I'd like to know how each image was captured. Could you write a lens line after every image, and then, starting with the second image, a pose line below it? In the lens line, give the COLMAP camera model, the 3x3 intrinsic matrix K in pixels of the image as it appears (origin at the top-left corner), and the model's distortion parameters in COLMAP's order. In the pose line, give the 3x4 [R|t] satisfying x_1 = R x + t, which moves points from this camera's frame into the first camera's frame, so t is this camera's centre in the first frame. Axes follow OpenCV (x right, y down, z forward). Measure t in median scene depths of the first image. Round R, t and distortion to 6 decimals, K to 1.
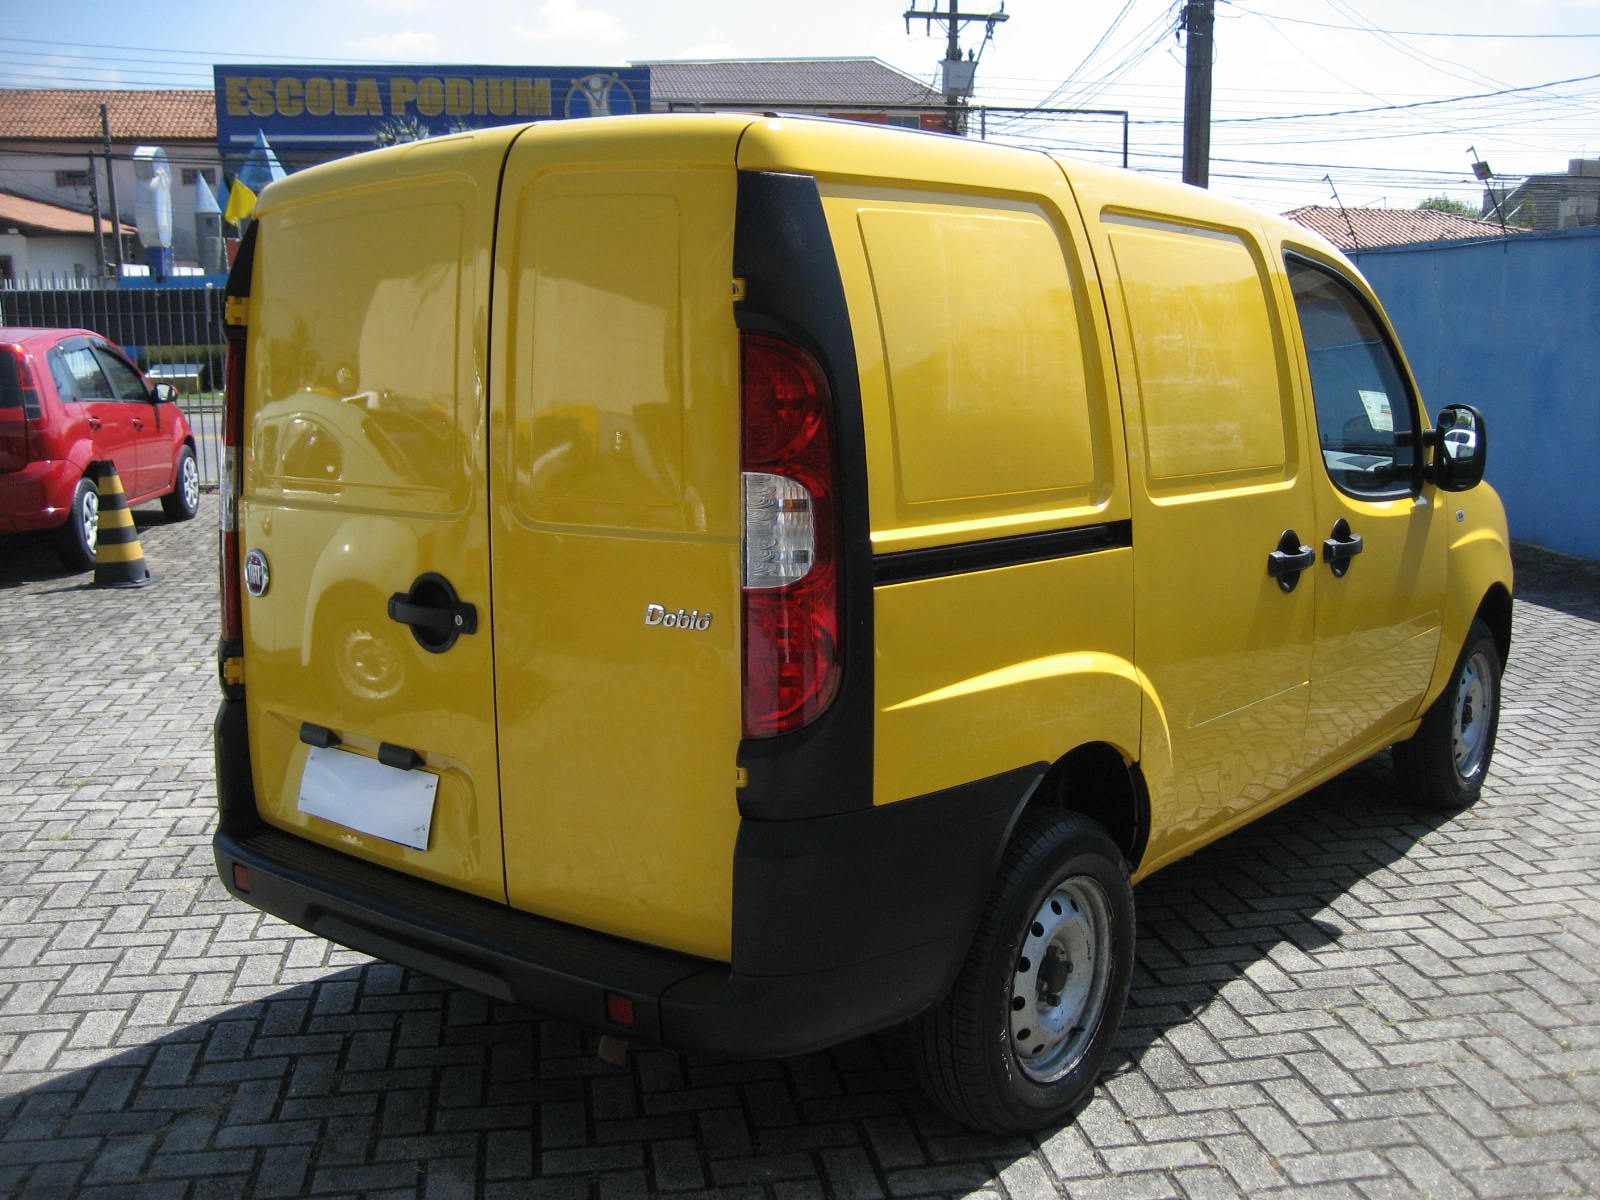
lens RADIAL K [[1629.6, 0, 812.3], [0, 1629.6, 601.0], [0, 0, 1]] dist [-0.088903, 0.051749]
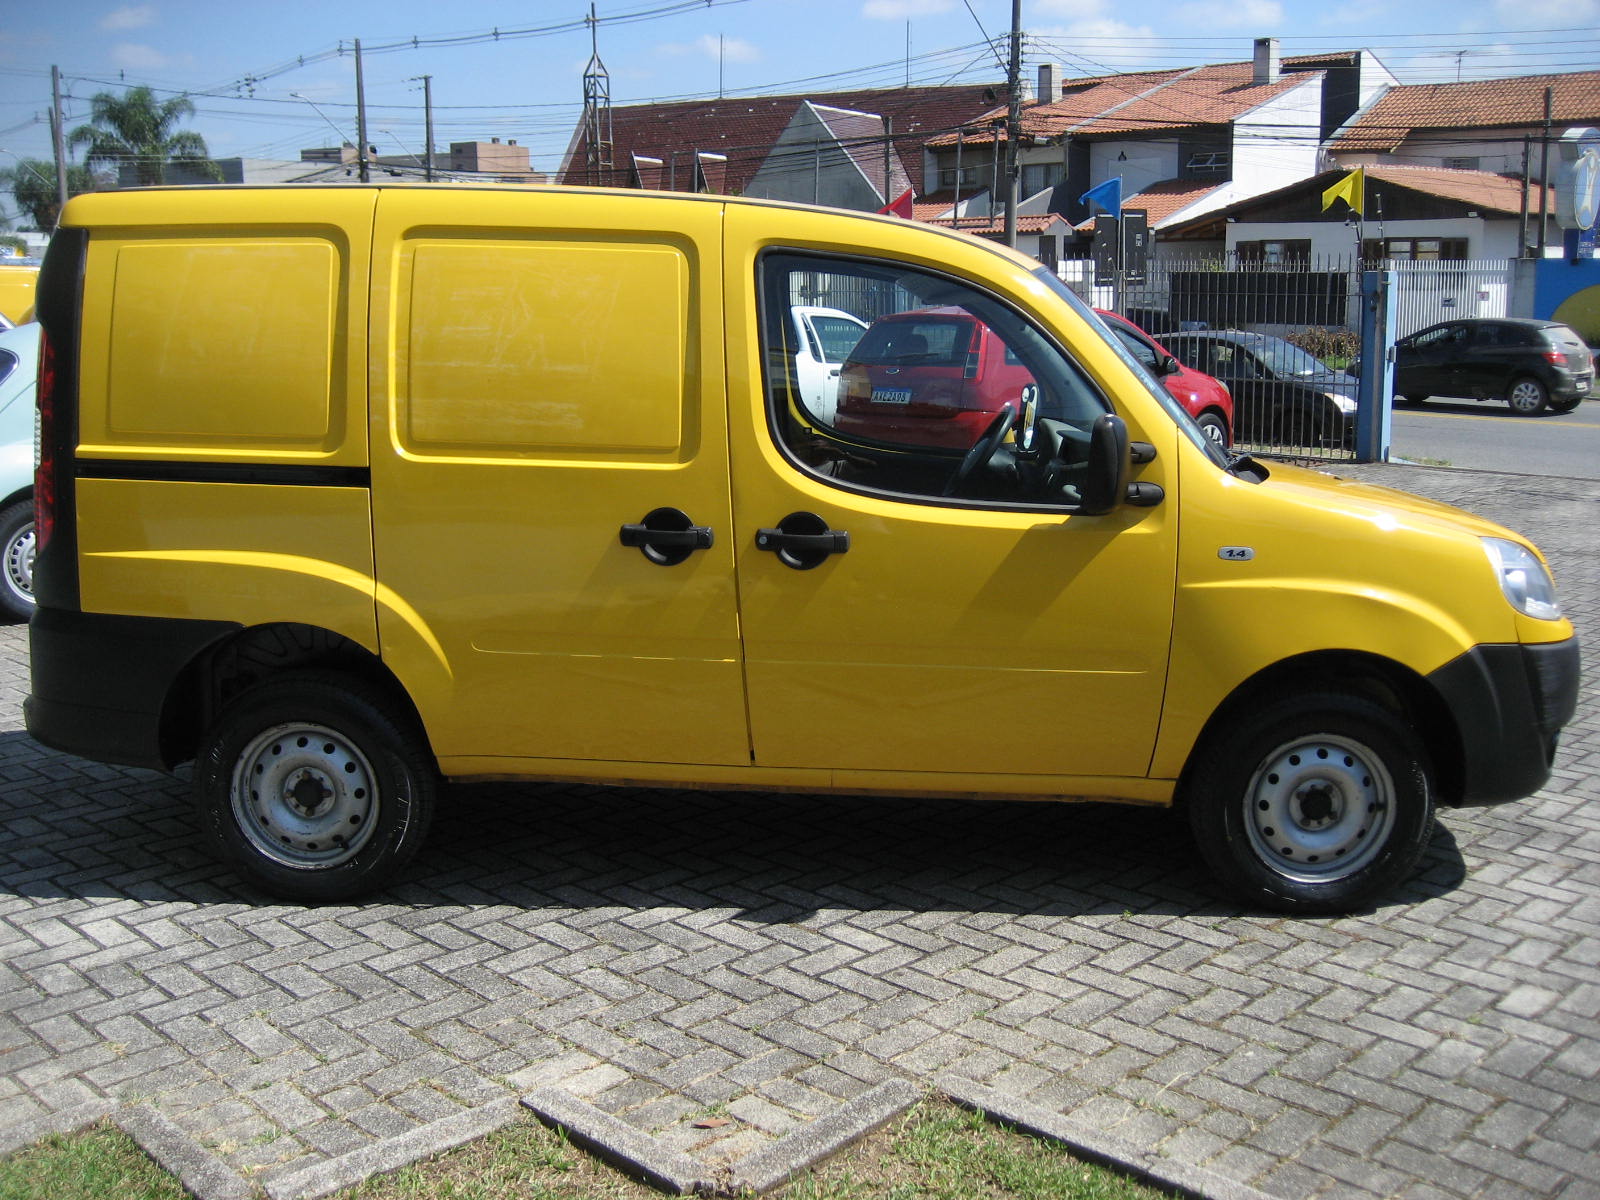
lens RADIAL K [[1631.6, 0, 837.8], [0, 1631.6, 595.4], [0, 0, 1]] dist [-0.074961, 0.014076]
pose [[0.601279, 0.149193, -0.784988, 1.220349], [-0.142604, 0.986678, 0.078295, -0.087123], [0.786211, 0.064866, 0.614544, 0.419354]]
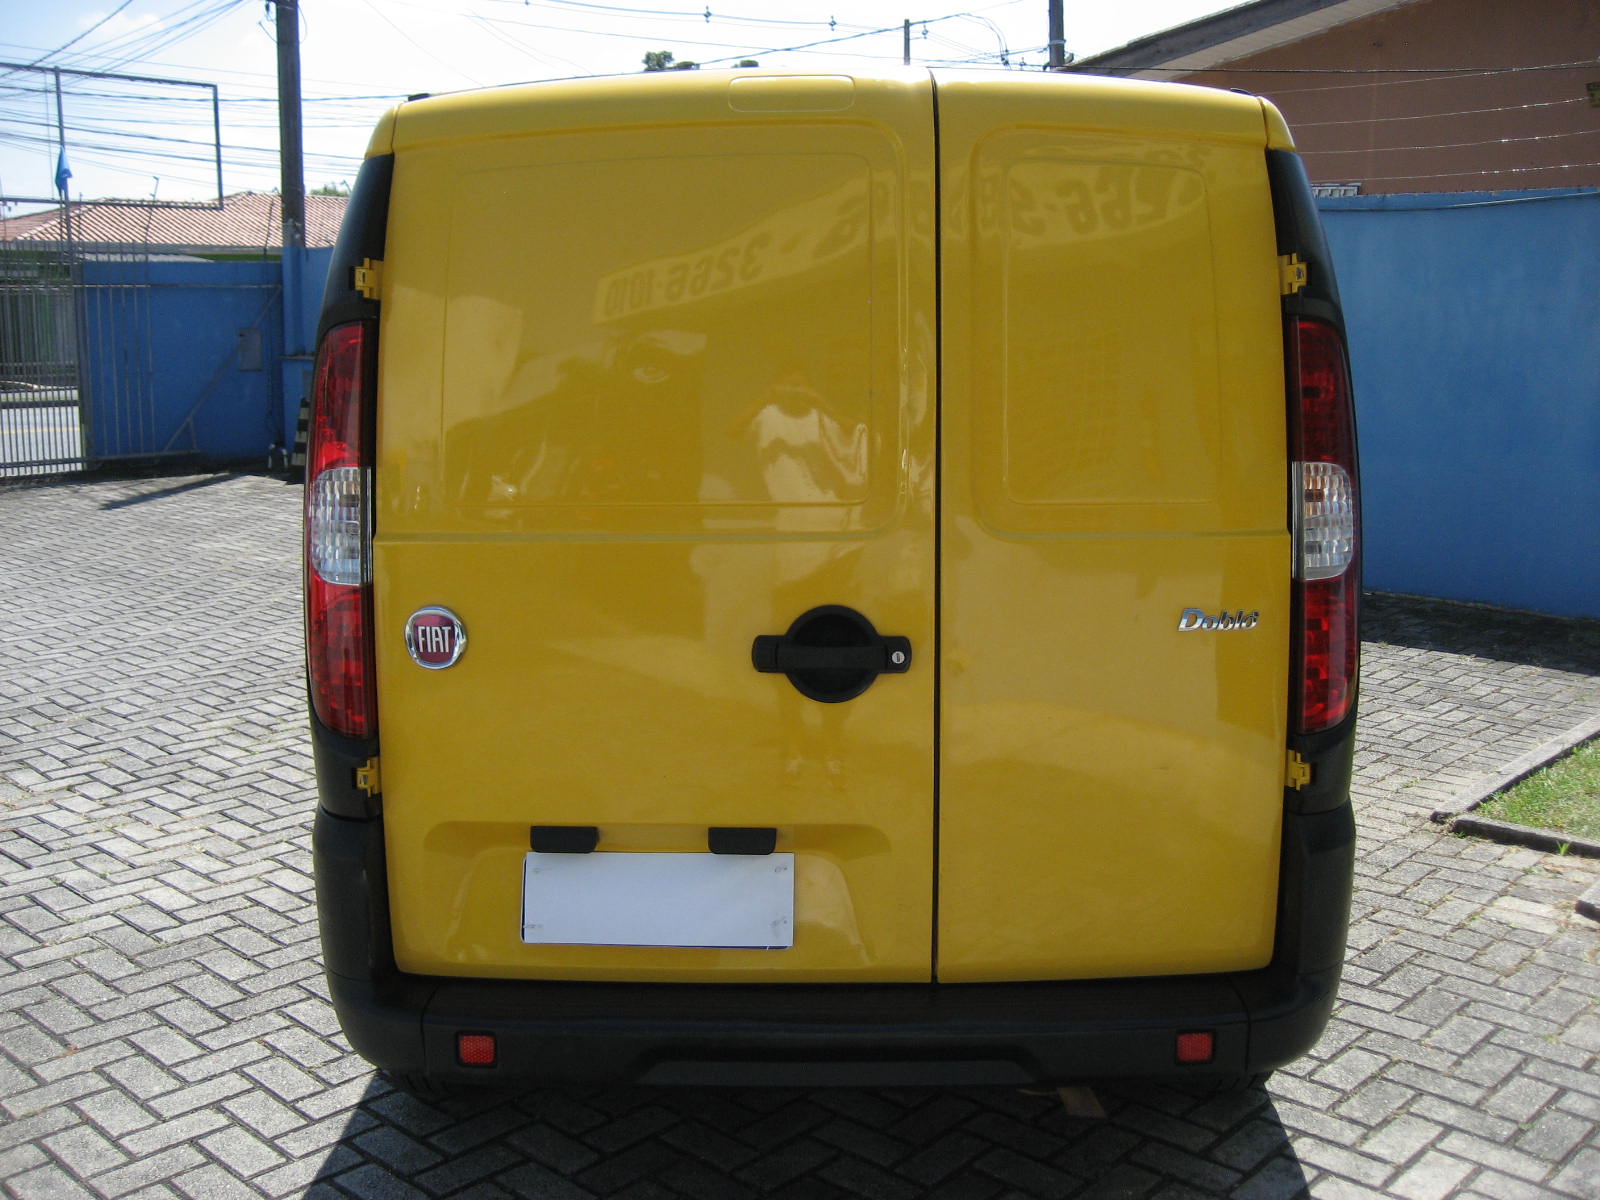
lens RADIAL K [[1629.6, 0, 812.3], [0, 1629.6, 601.0], [0, 0, 1]] dist [-0.088903, 0.051749]
pose [[0.794806, -0.098252, 0.598857, -0.569676], [0.093592, 0.994846, 0.039005, -0.040862], [-0.599603, 0.025047, 0.799906, 0.269448]]
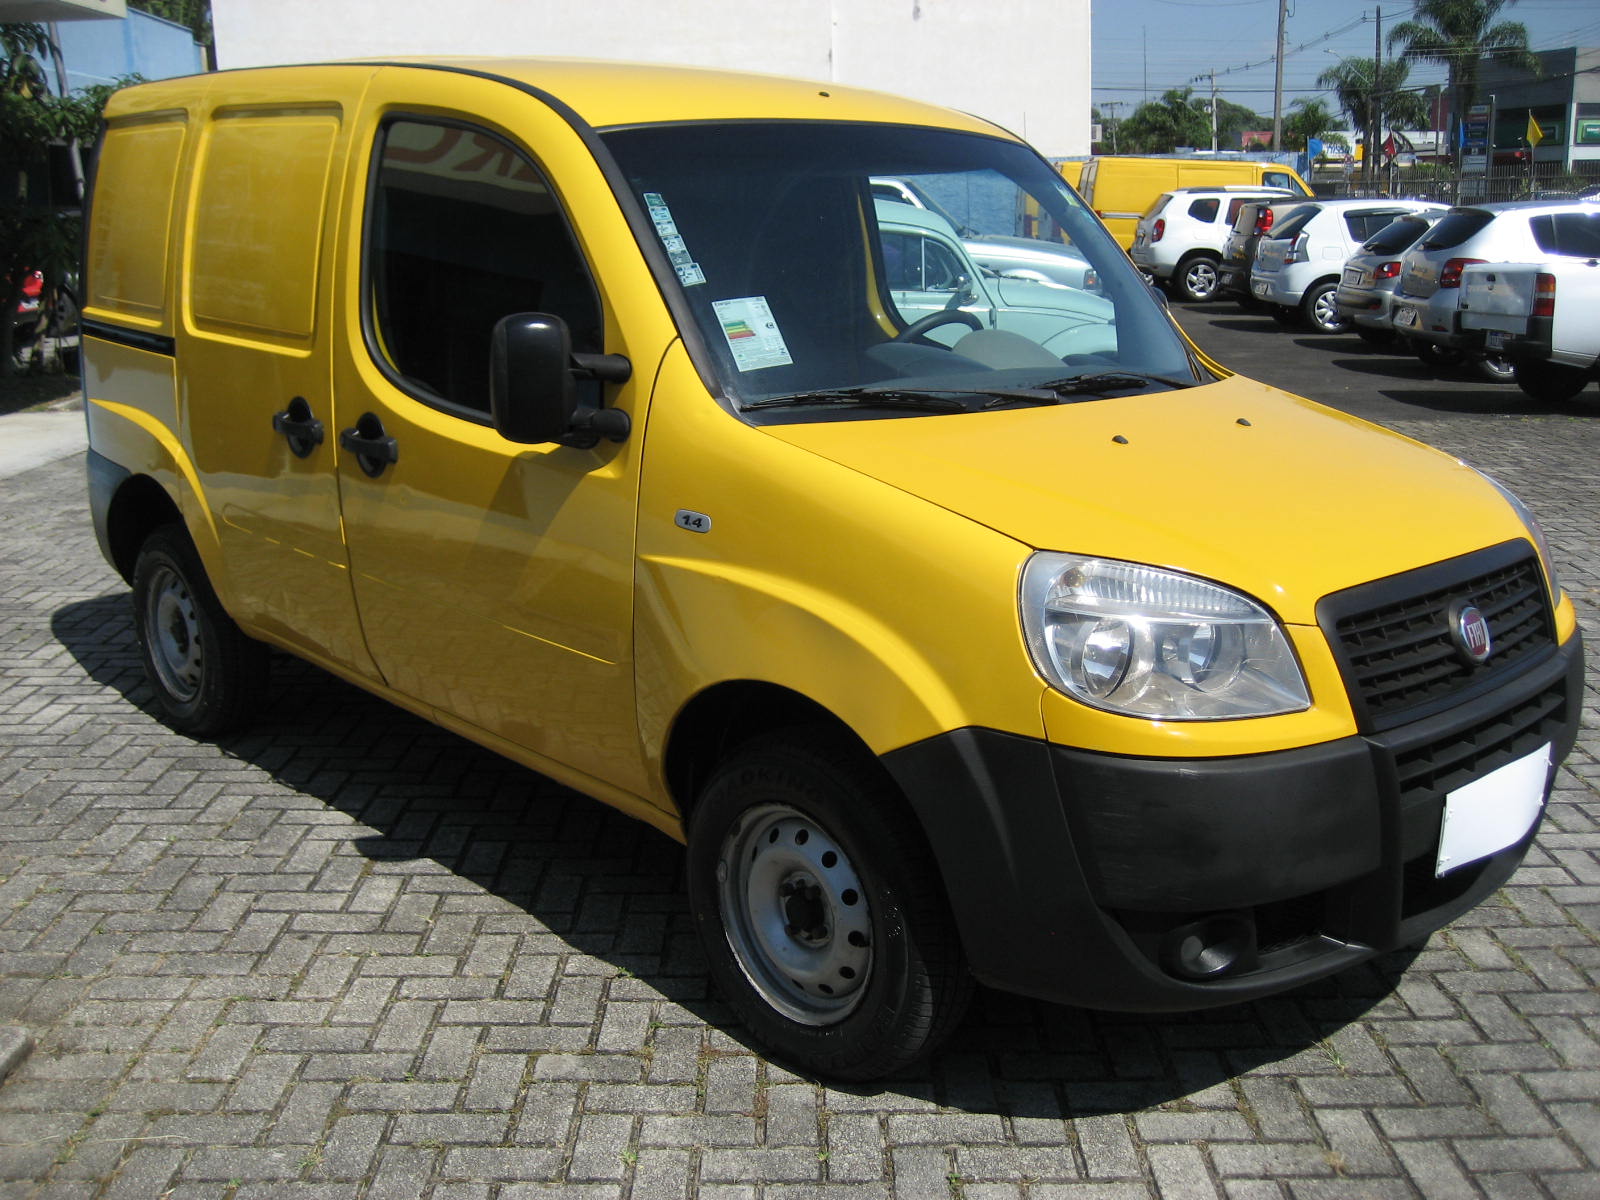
lens RADIAL K [[1629.6, 0, 812.3], [0, 1629.6, 601.0], [0, 0, 1]] dist [-0.088903, 0.051749]
pose [[-0.146458, 0.243082, -0.958885, 1.255050], [-0.159796, 0.950793, 0.265438, -0.243529], [0.976225, 0.192102, -0.100408, 1.434741]]
